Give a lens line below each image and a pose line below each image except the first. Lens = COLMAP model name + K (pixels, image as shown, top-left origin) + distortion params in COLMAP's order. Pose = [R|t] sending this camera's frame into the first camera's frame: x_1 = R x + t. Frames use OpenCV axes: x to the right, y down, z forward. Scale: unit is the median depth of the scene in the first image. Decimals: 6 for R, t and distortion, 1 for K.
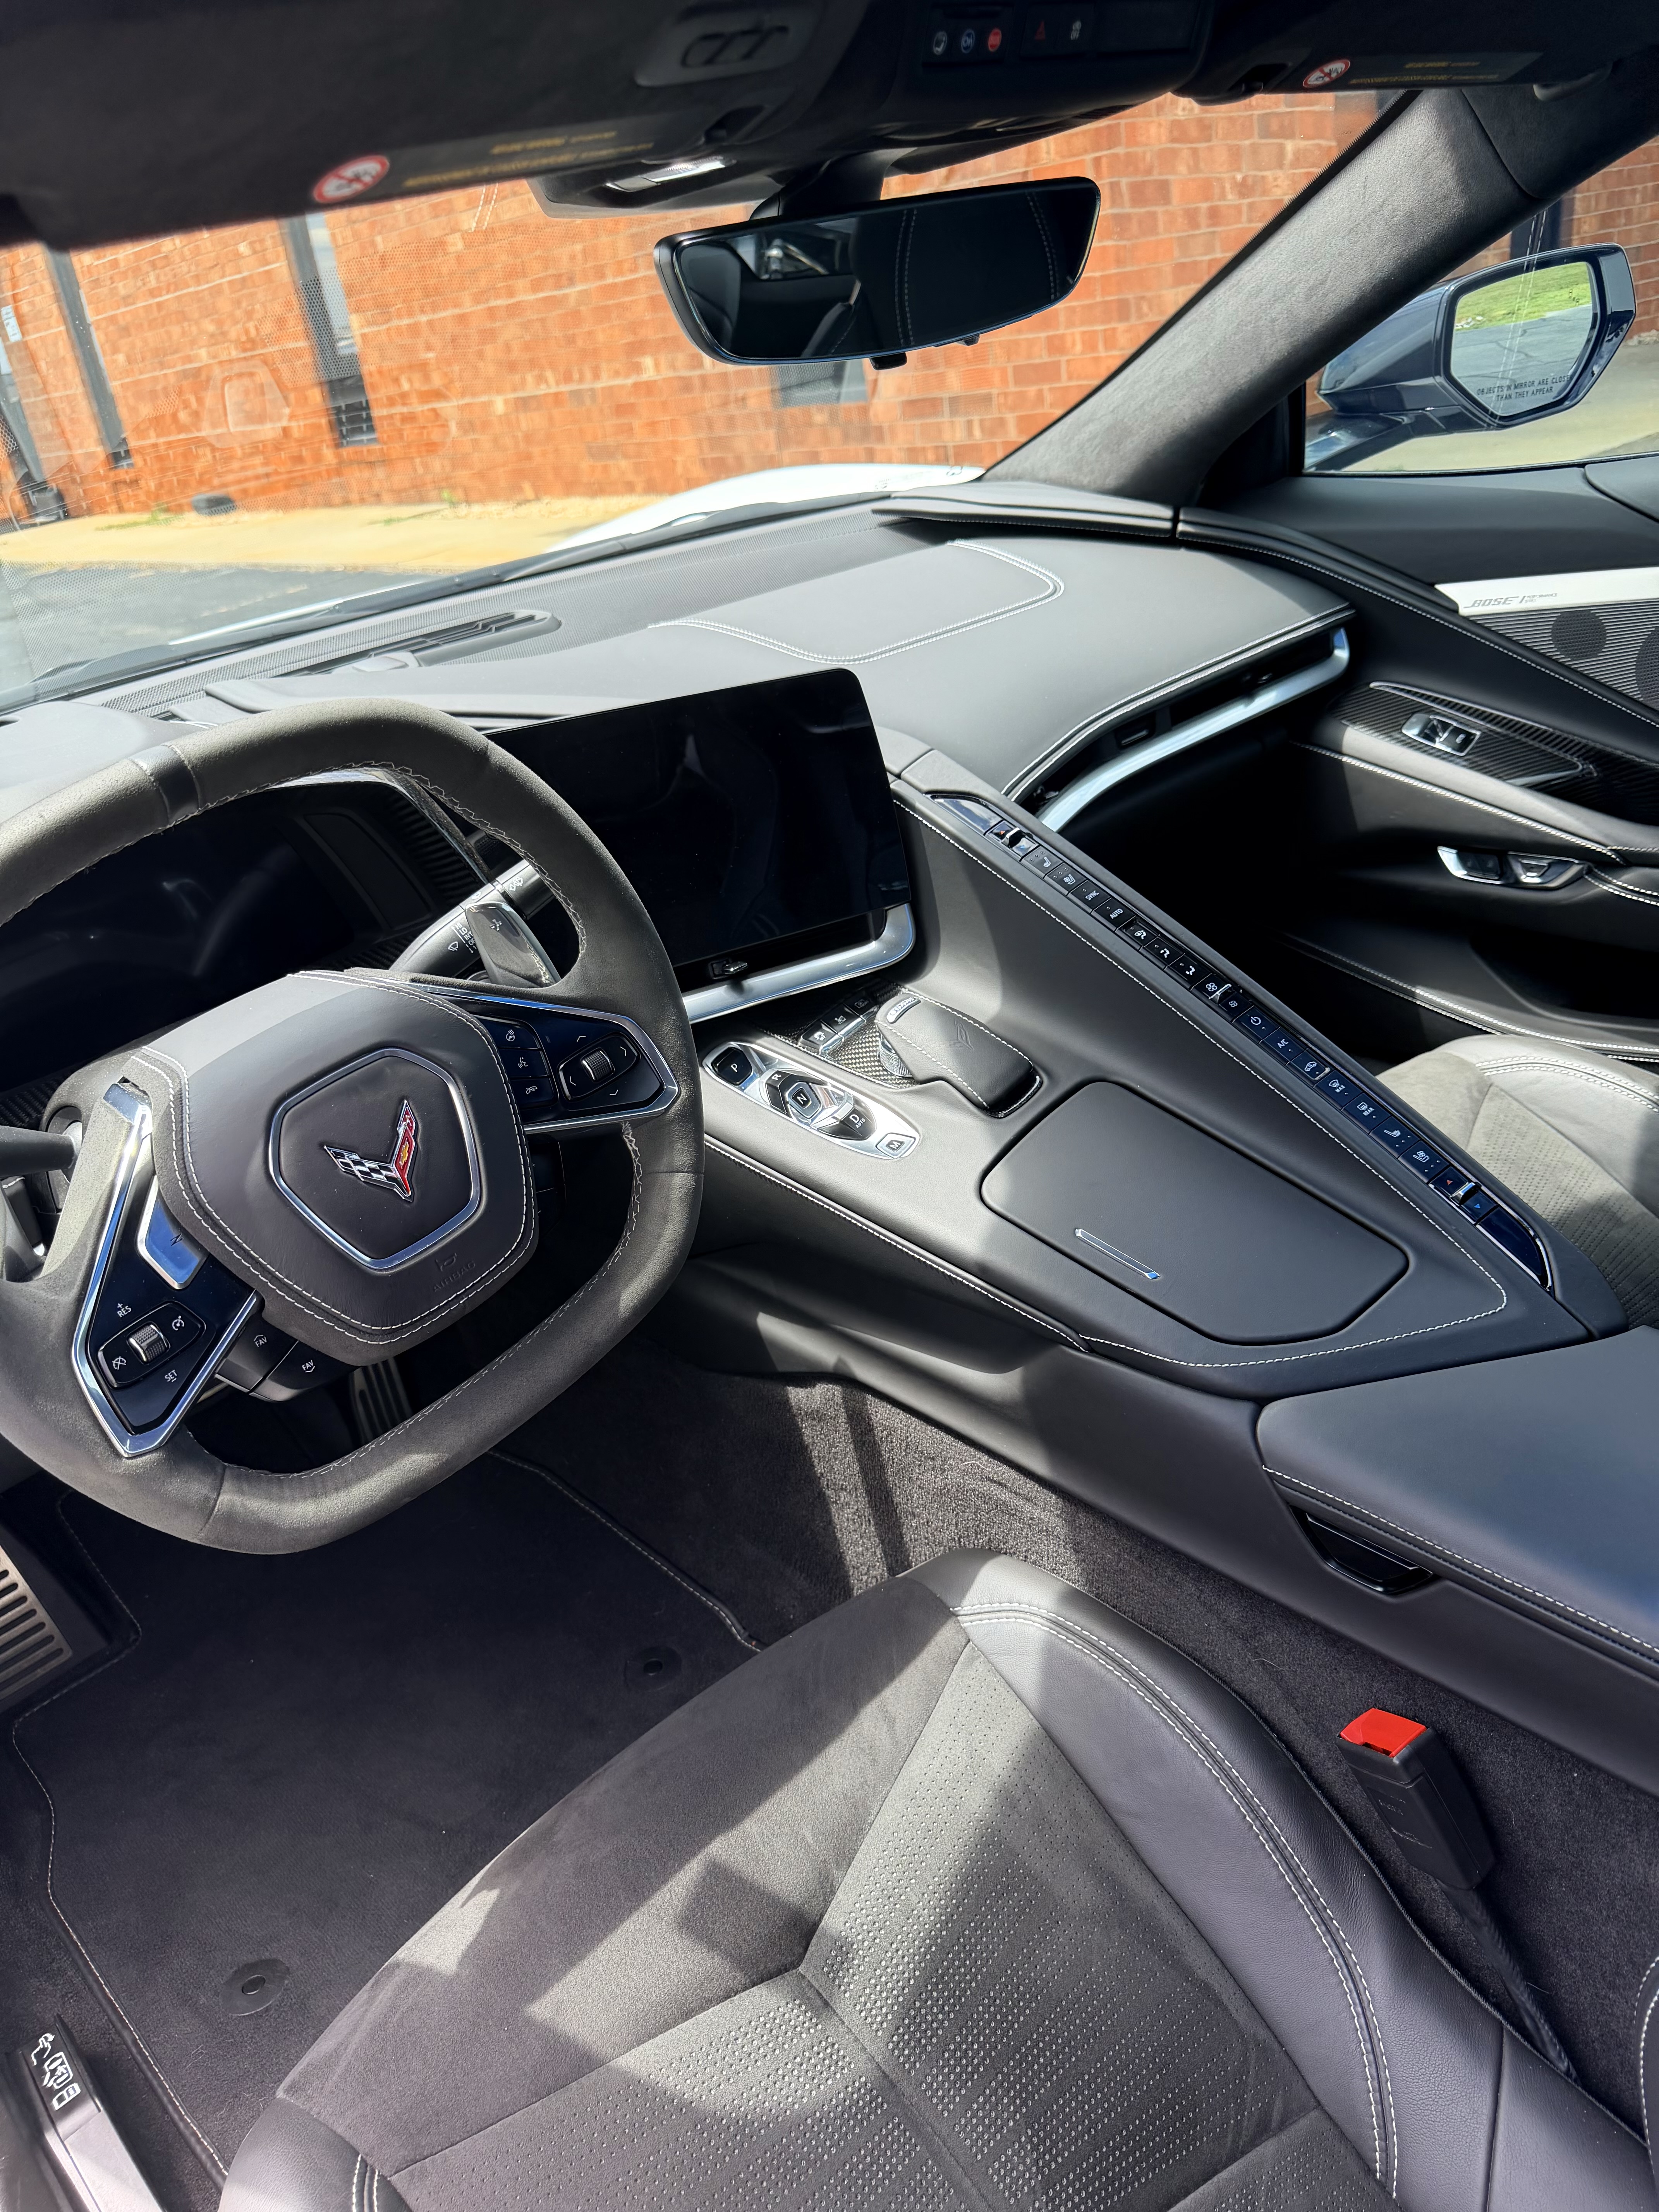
lens RADIAL K [[1553.4, 0, 829.5], [0, 1553.4, 1106.0], [0, 0, 1]] dist [0.001722, 0.001284]
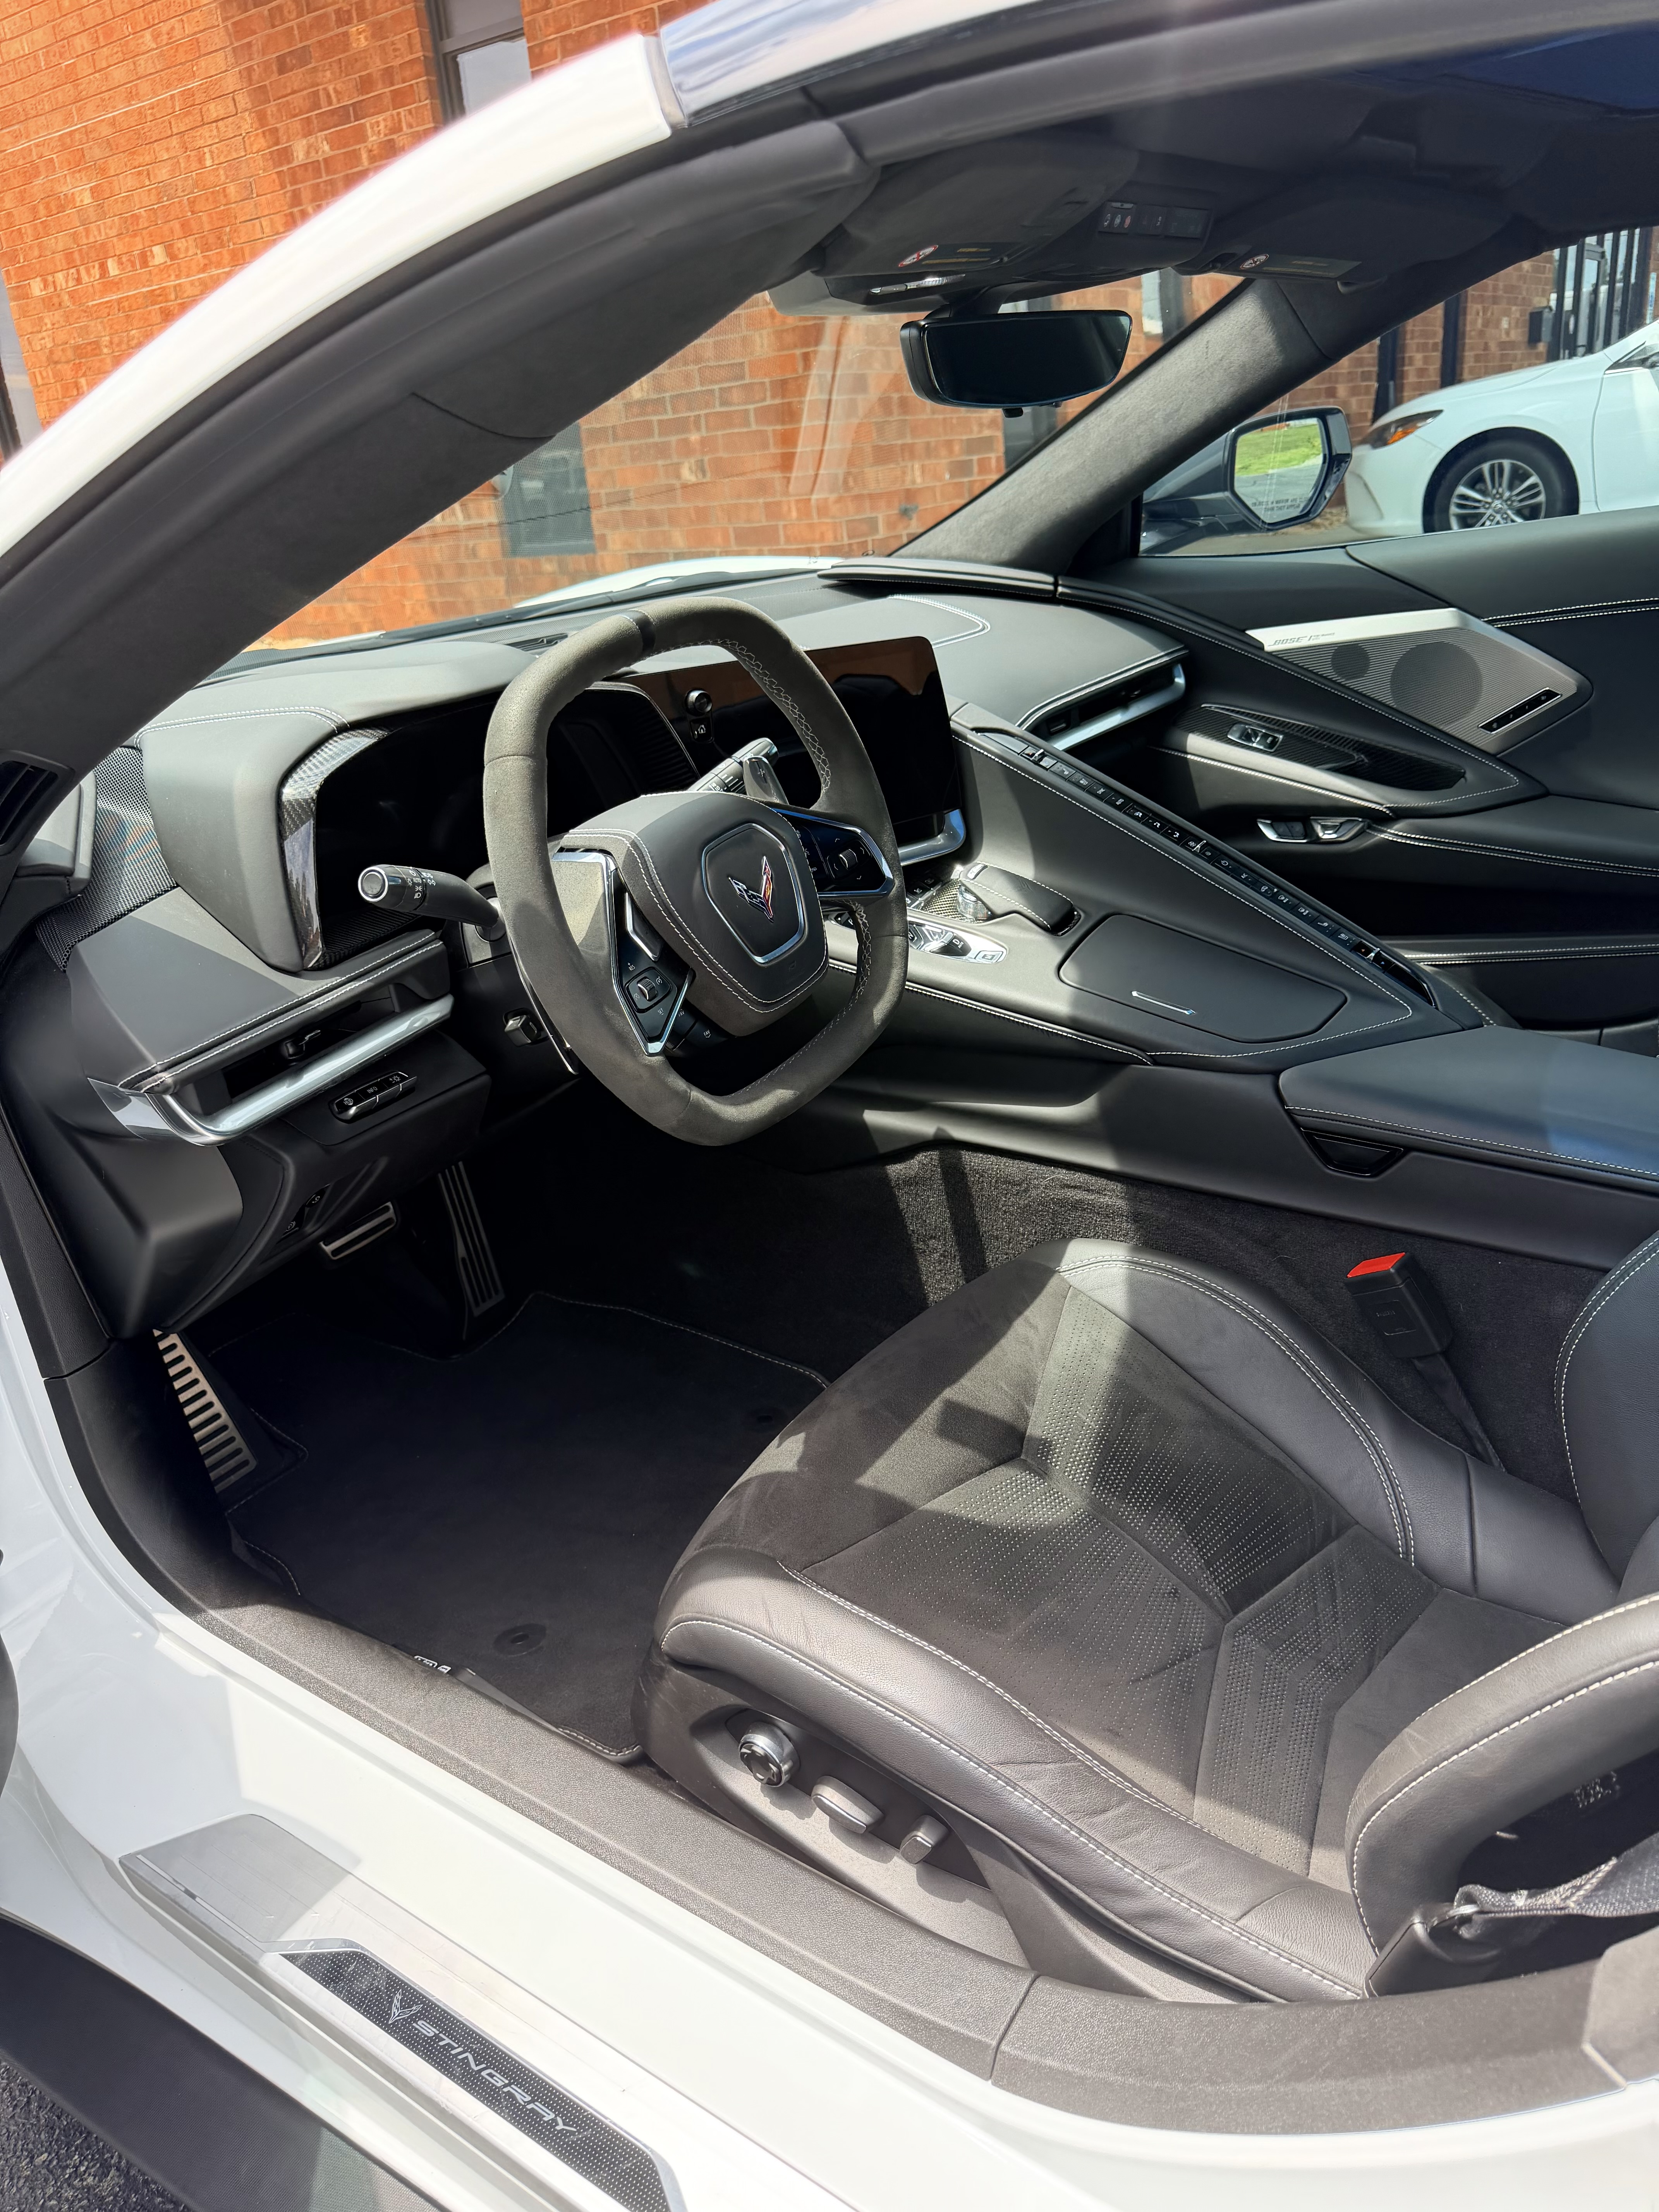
lens RADIAL K [[1525.7, 0, 829.5], [0, 1525.7, 1106.0], [0, 0, 1]] dist [0.009522, -0.002555]
pose [[0.979992, -0.032393, 0.196386, -0.325822], [0.050078, 0.995056, -0.085768, 0.235449], [-0.192637, 0.093886, 0.976768, -0.282046]]
